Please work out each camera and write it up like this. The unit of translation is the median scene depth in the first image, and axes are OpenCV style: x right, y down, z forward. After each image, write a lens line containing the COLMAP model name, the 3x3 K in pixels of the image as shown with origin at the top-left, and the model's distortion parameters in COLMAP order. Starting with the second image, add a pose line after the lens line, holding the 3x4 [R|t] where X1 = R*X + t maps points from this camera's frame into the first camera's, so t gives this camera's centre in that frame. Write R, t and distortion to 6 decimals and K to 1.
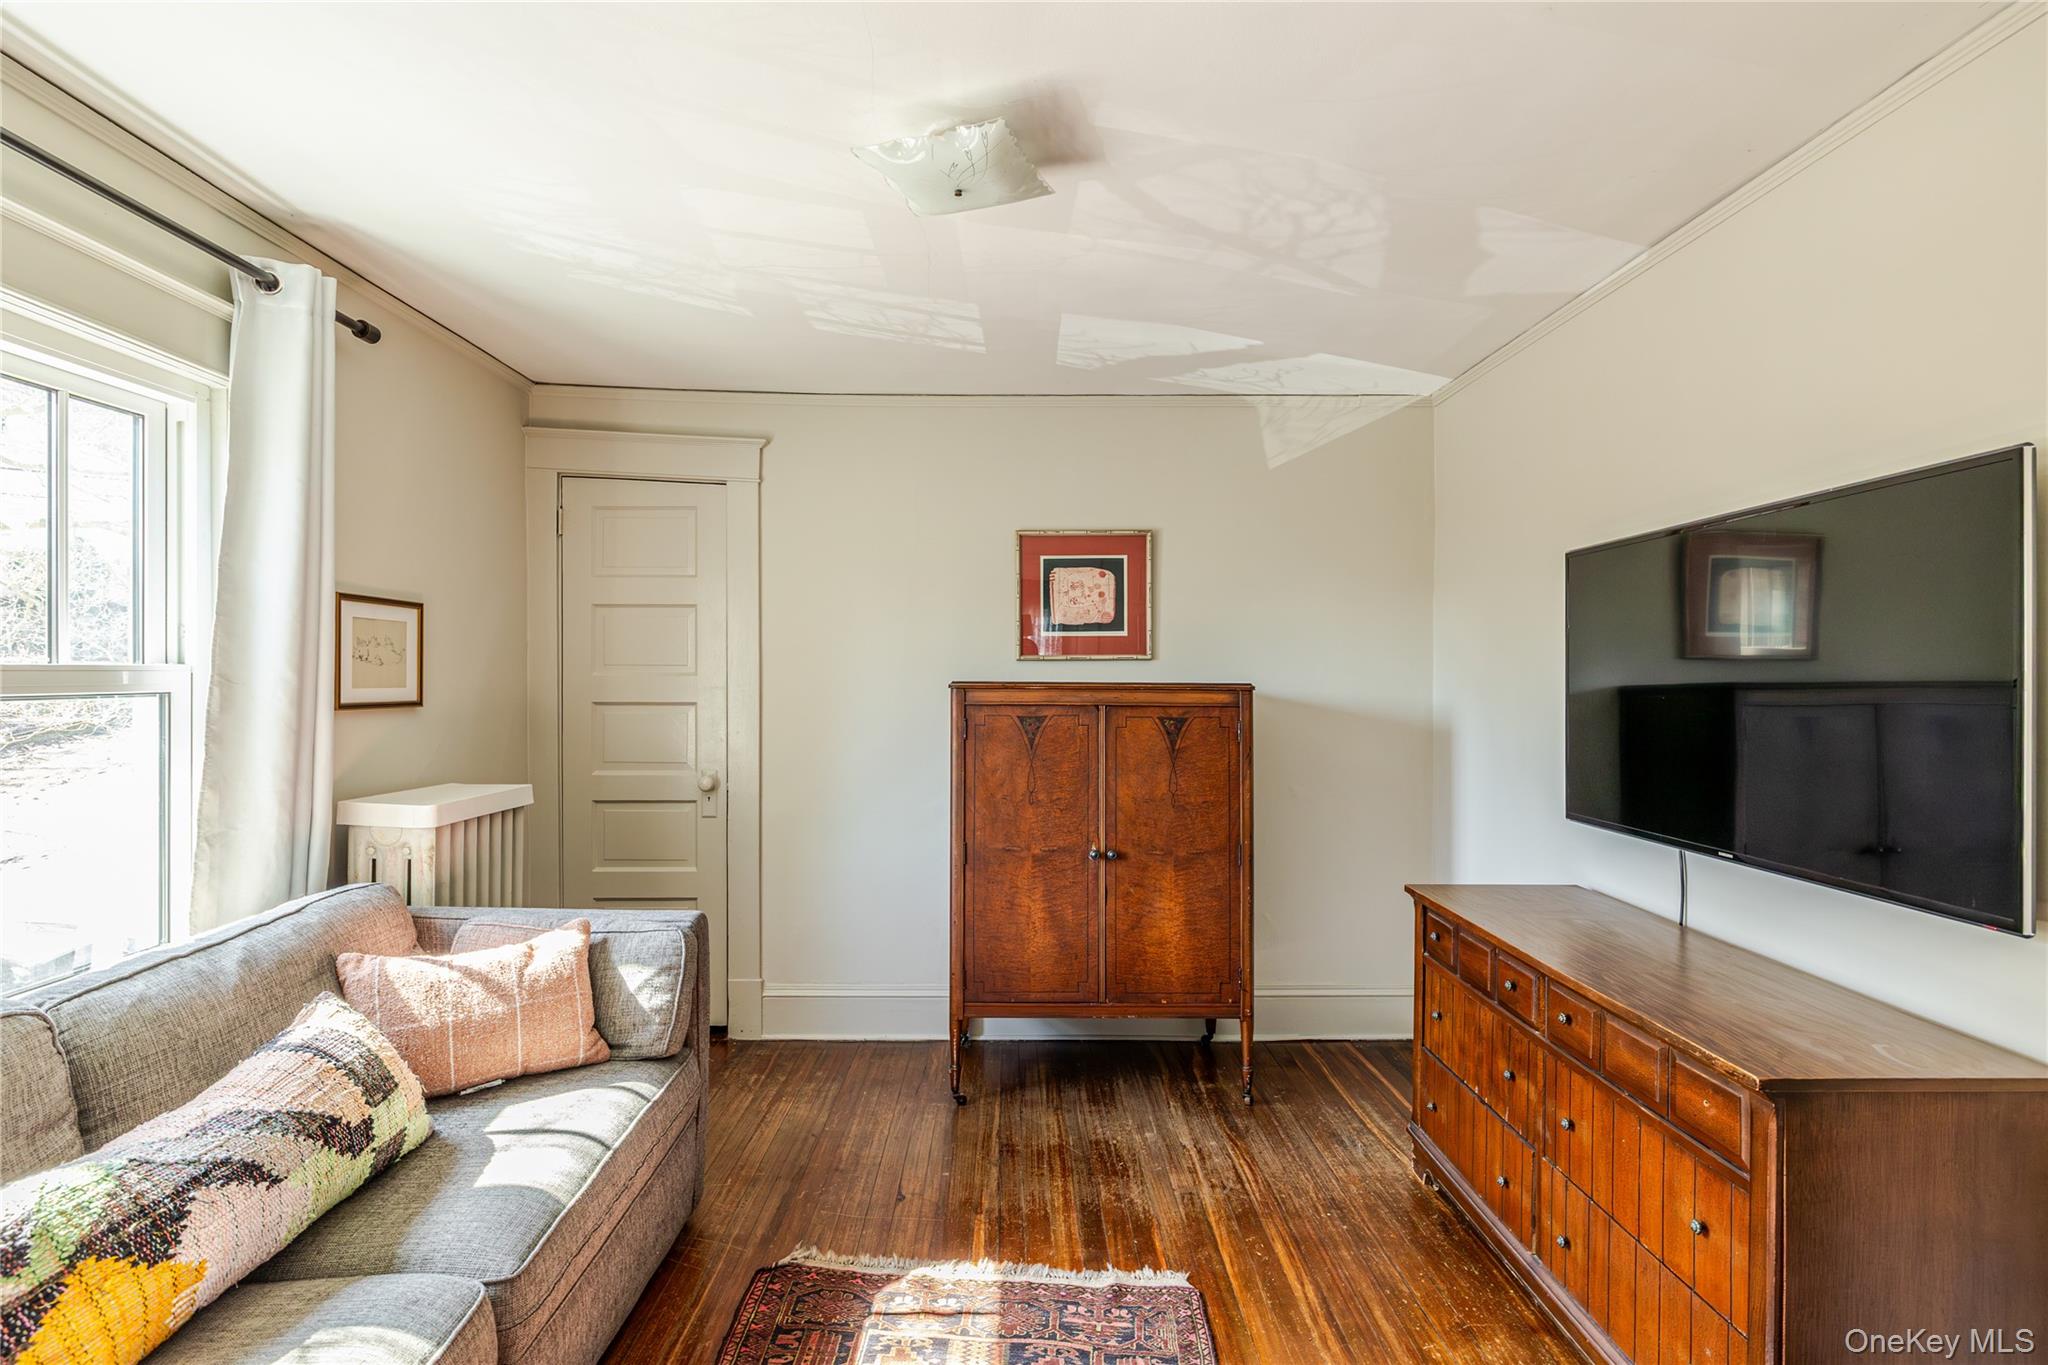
lens RADIAL K [[1011.4, 0, 1035.1], [0, 1011.4, 683.1], [0, 0, 1]] dist [-0.005141, -0.000926]
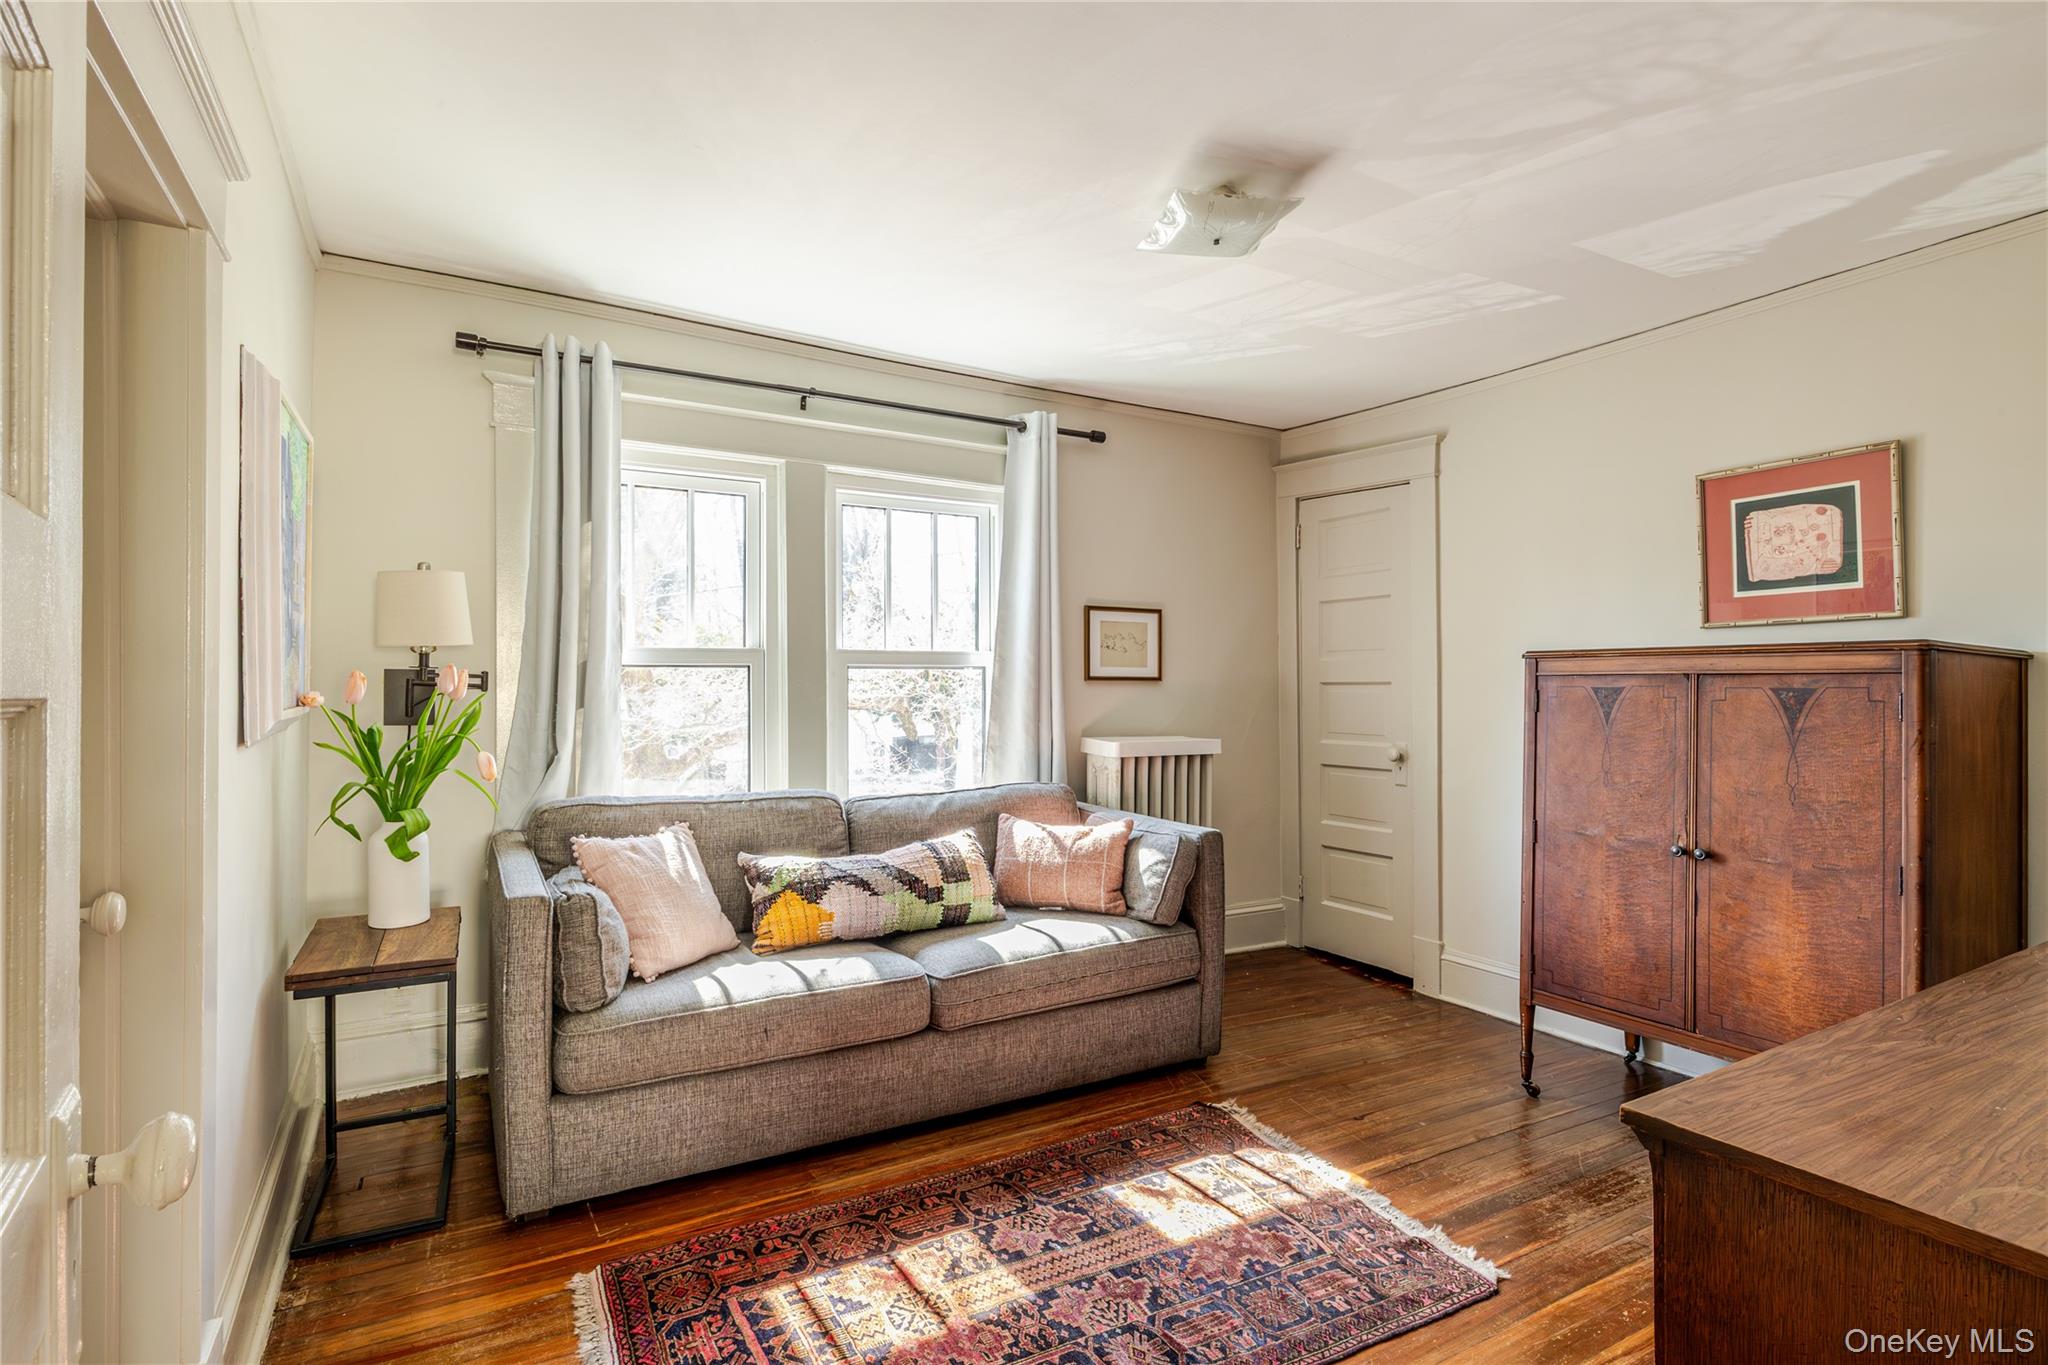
lens RADIAL K [[1011.4, 0, 1017.8], [0, 1011.4, 679.6], [0, 0, 1]] dist [-0.005141, -0.000926]
pose [[0.490162, -0.011133, -0.871560, 0.525378], [-0.002286, 0.999899, -0.014058, 0.040206], [0.871628, 0.008883, 0.490087, 0.109948]]
